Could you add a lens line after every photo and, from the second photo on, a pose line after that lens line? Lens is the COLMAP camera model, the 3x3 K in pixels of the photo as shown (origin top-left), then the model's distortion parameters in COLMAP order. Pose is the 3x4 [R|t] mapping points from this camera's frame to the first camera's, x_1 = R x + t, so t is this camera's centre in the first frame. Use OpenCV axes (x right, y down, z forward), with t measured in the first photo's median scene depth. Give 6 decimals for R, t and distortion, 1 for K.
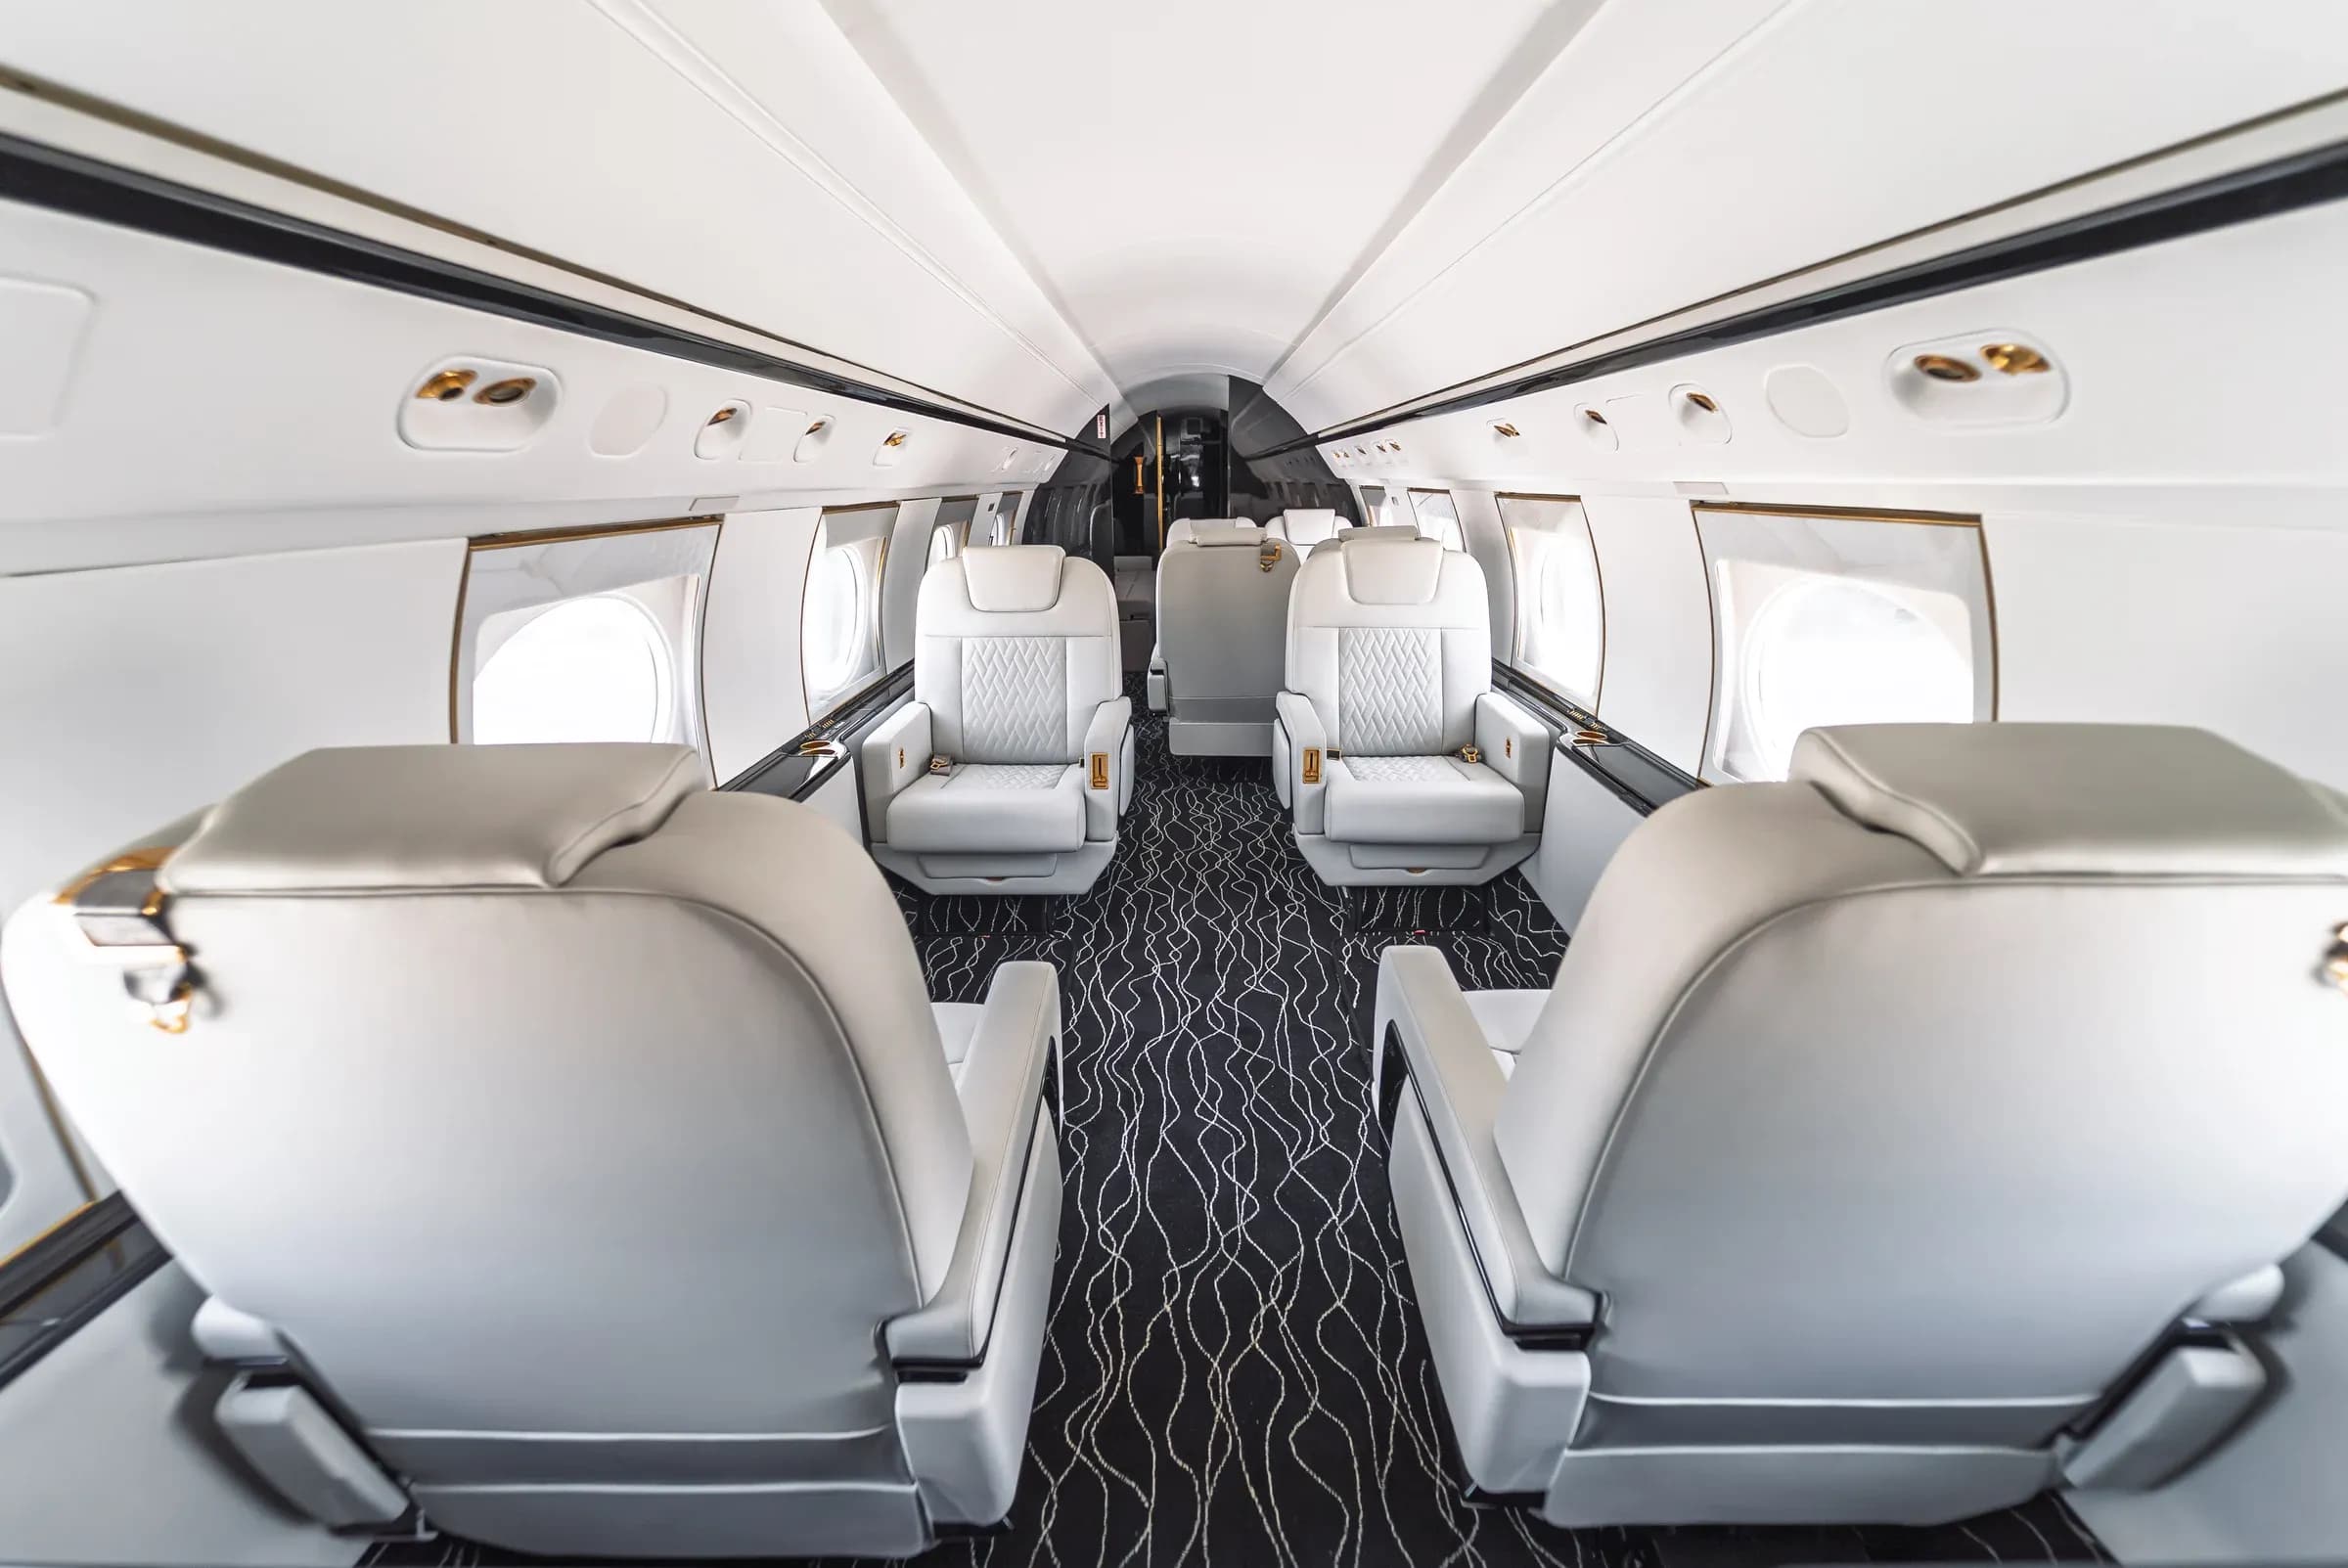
lens RADIAL K [[1029.6, 0, 1180.7], [0, 1029.6, 817.0], [0, 0, 1]] dist [0.002499, -0.000100]
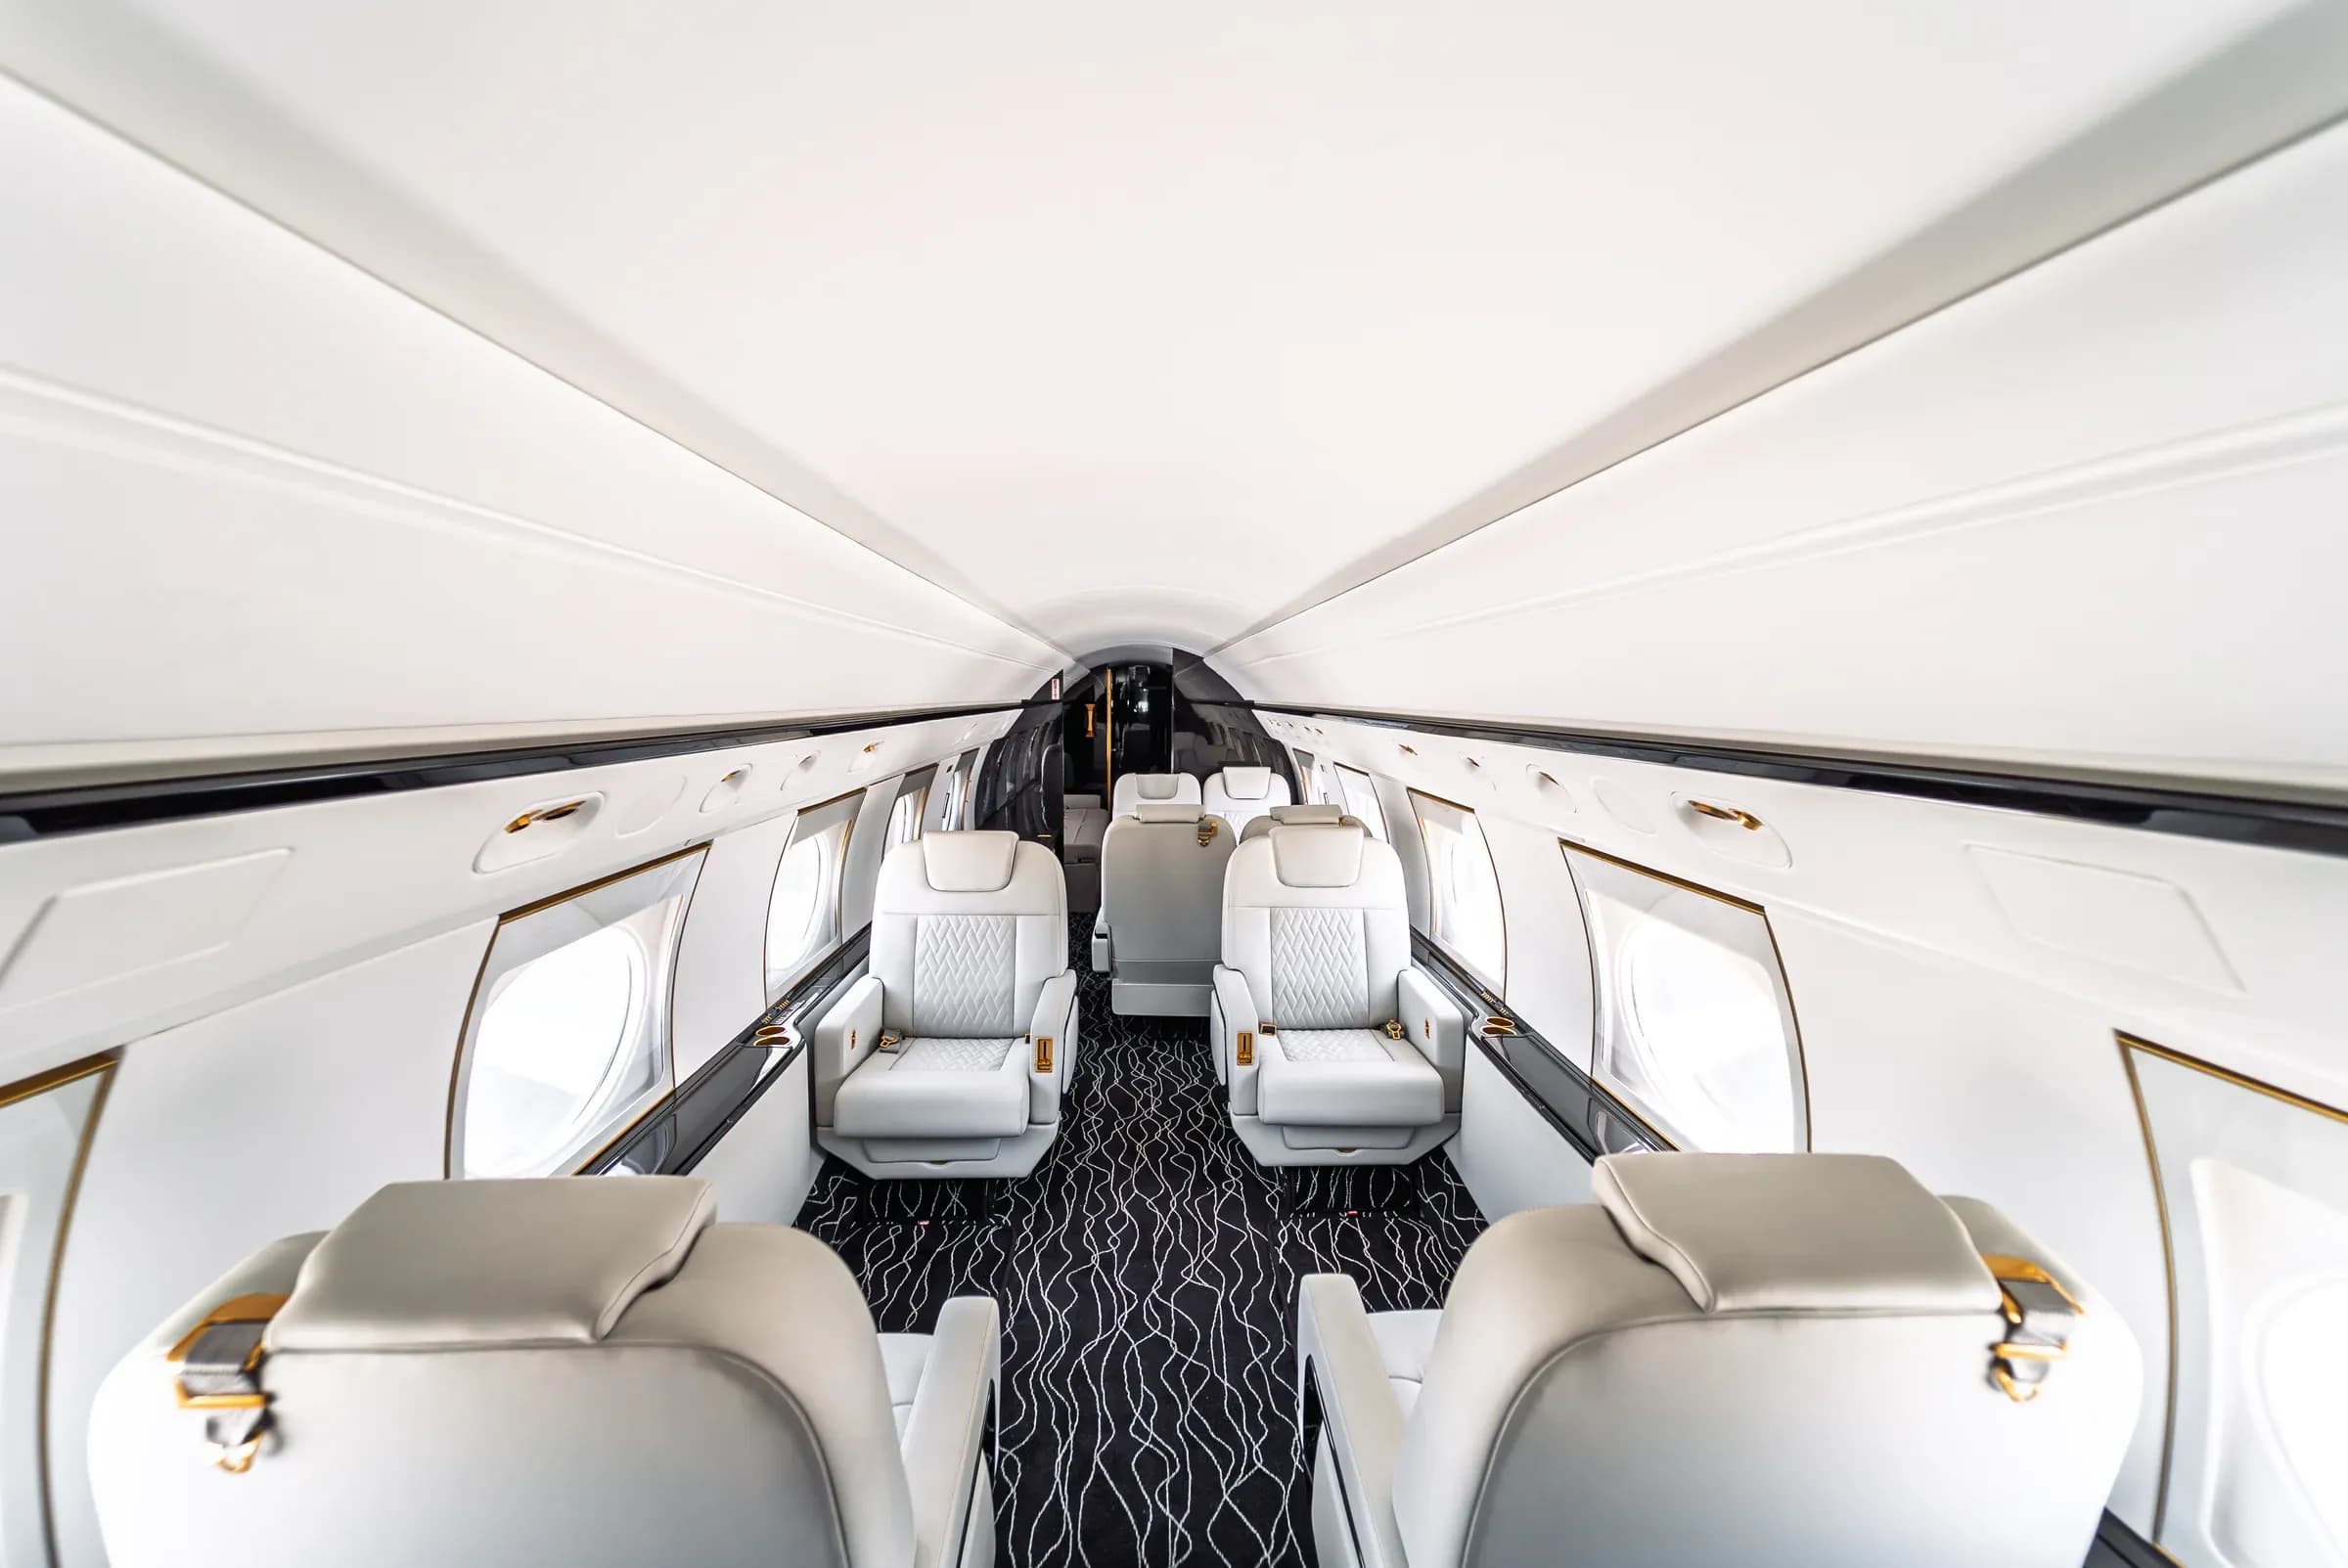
lens RADIAL K [[1004.5, 0, 1179.6], [0, 1004.5, 807.9], [0, 0, 1]] dist [0.002419, -0.000455]
pose [[0.998586, 0.010715, 0.052064, 0.003222], [0.001921, 0.971557, -0.236799, -0.044640], [-0.053120, 0.236564, 0.970163, -0.060094]]
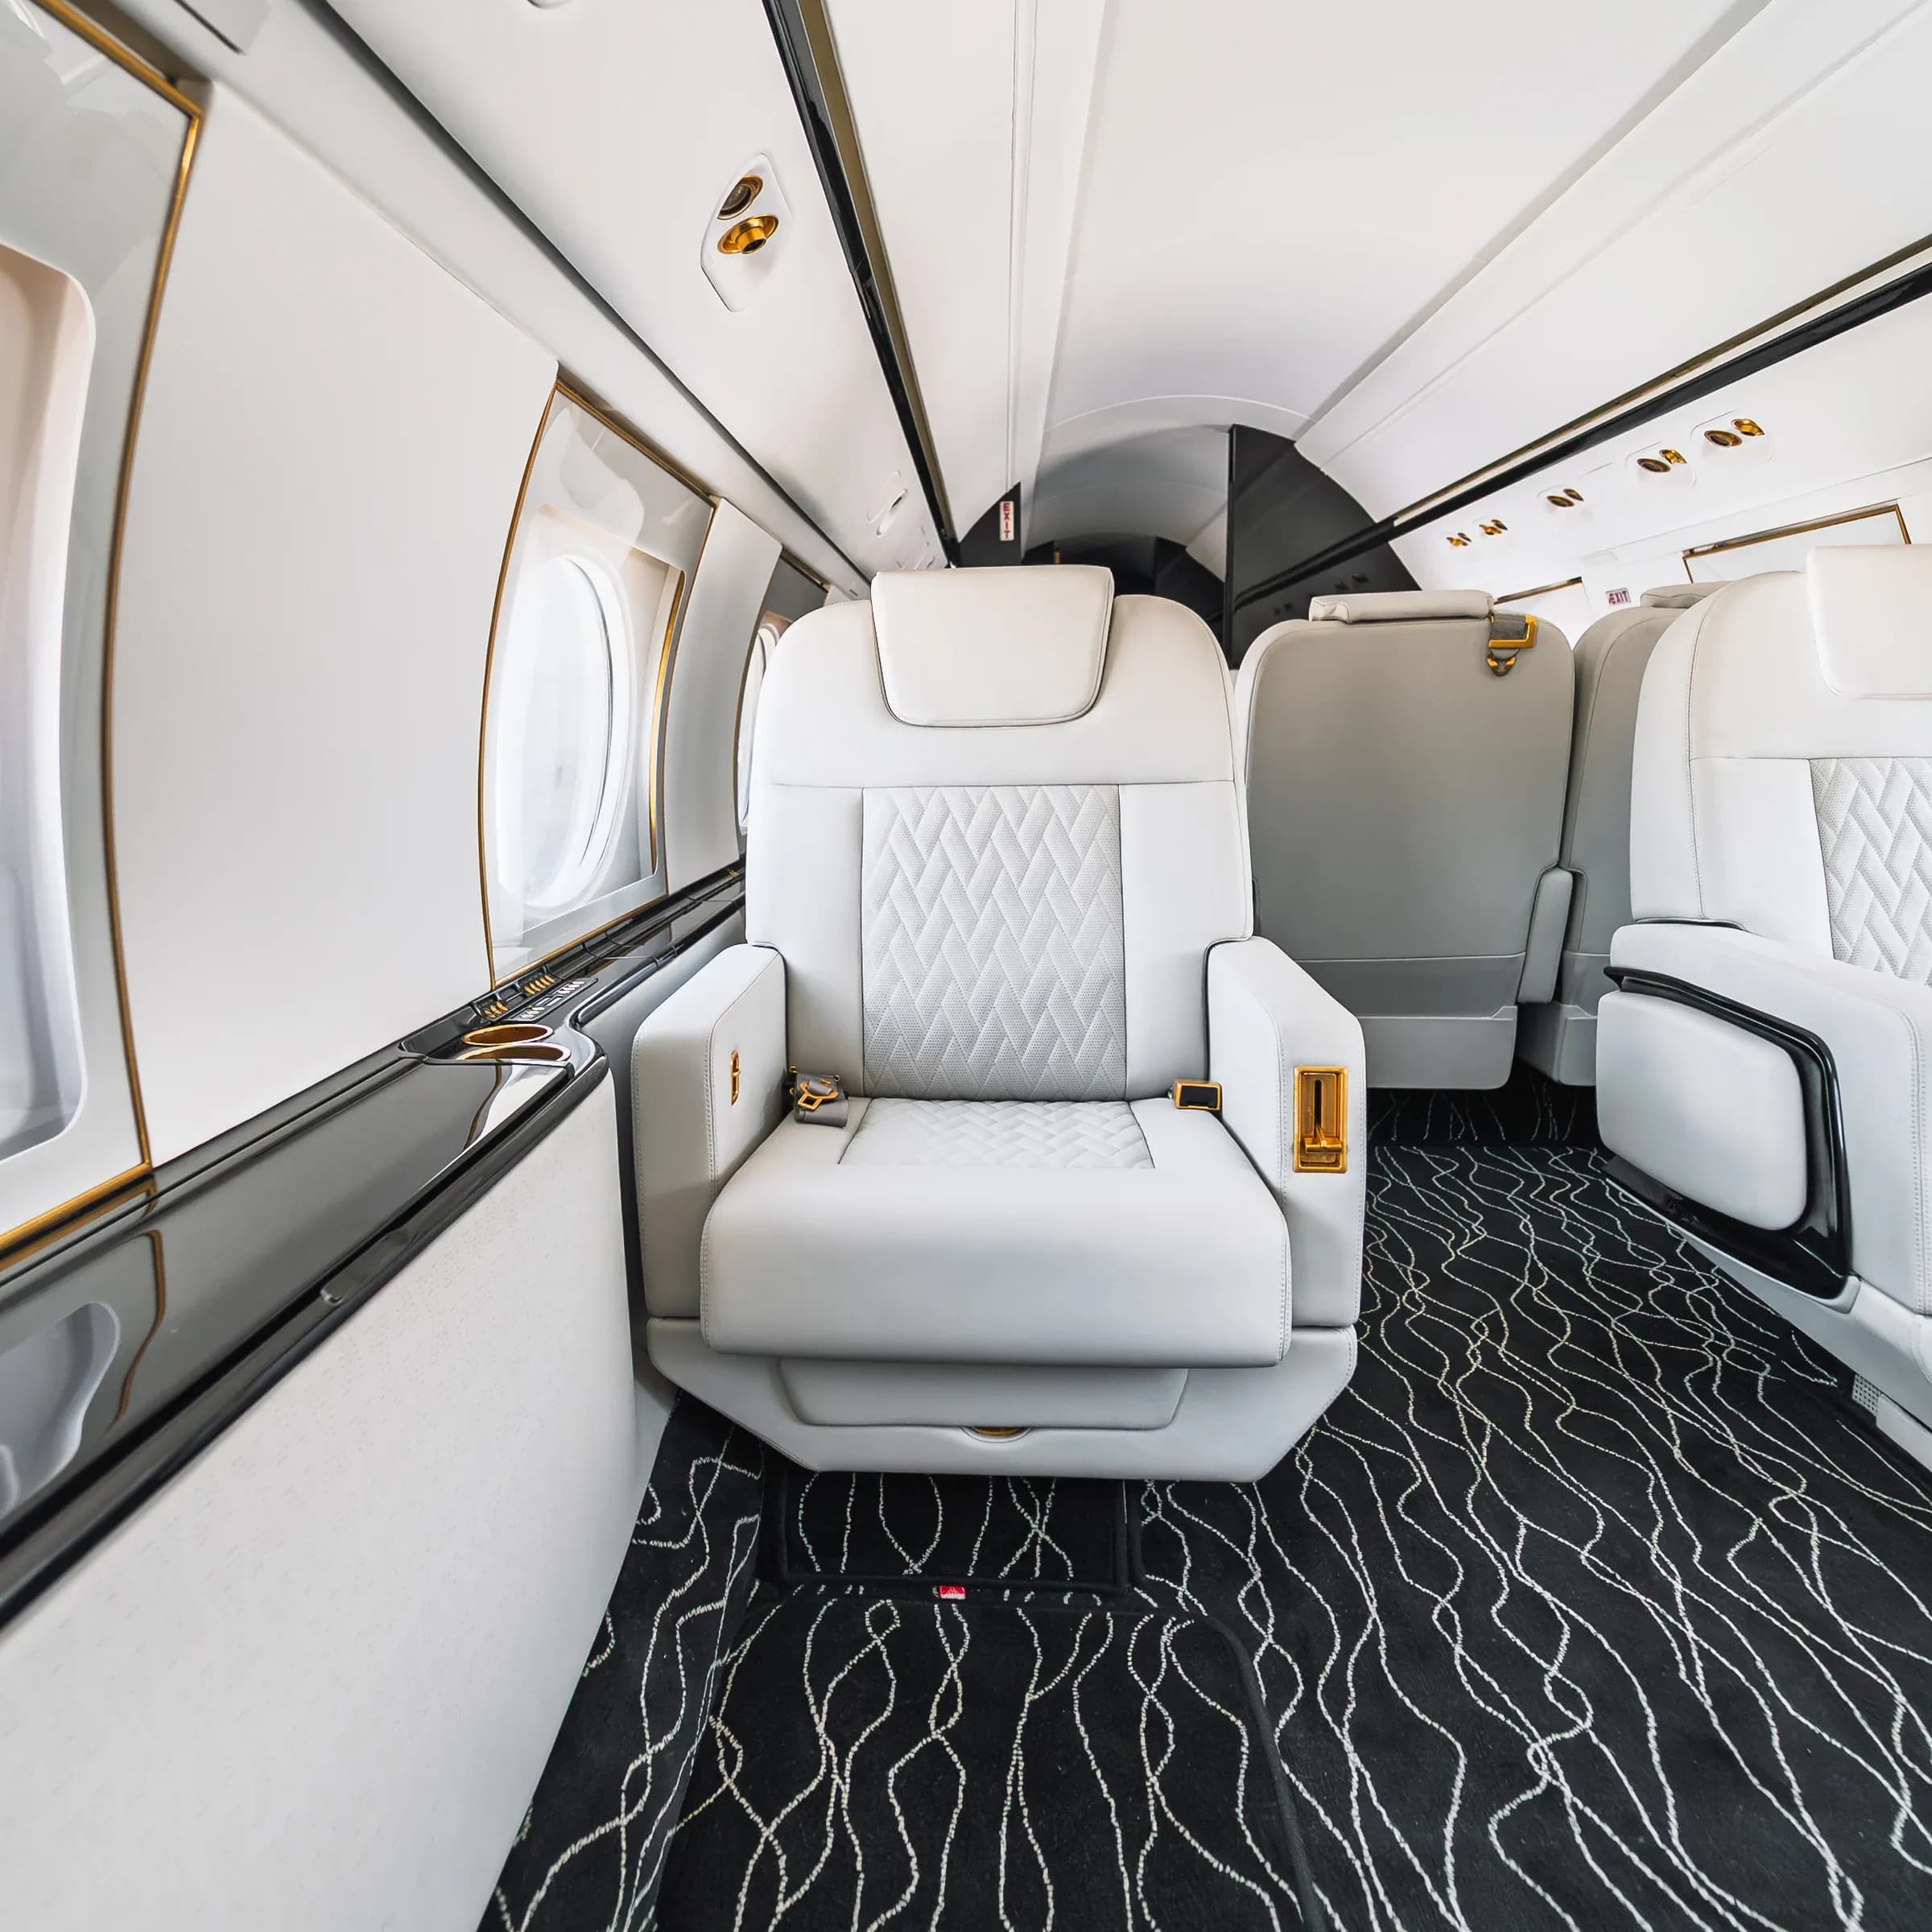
lens RADIAL K [[1774.5, 0, 966.0], [0, 1774.5, 966.0], [0, 0, 1]] dist [-0.000922, 0.002737]
pose [[0.996582, 0.004205, -0.082500, -0.141724], [-0.014864, 0.991530, -0.129024, -0.017028], [0.081259, 0.129809, 0.988204, 0.392567]]
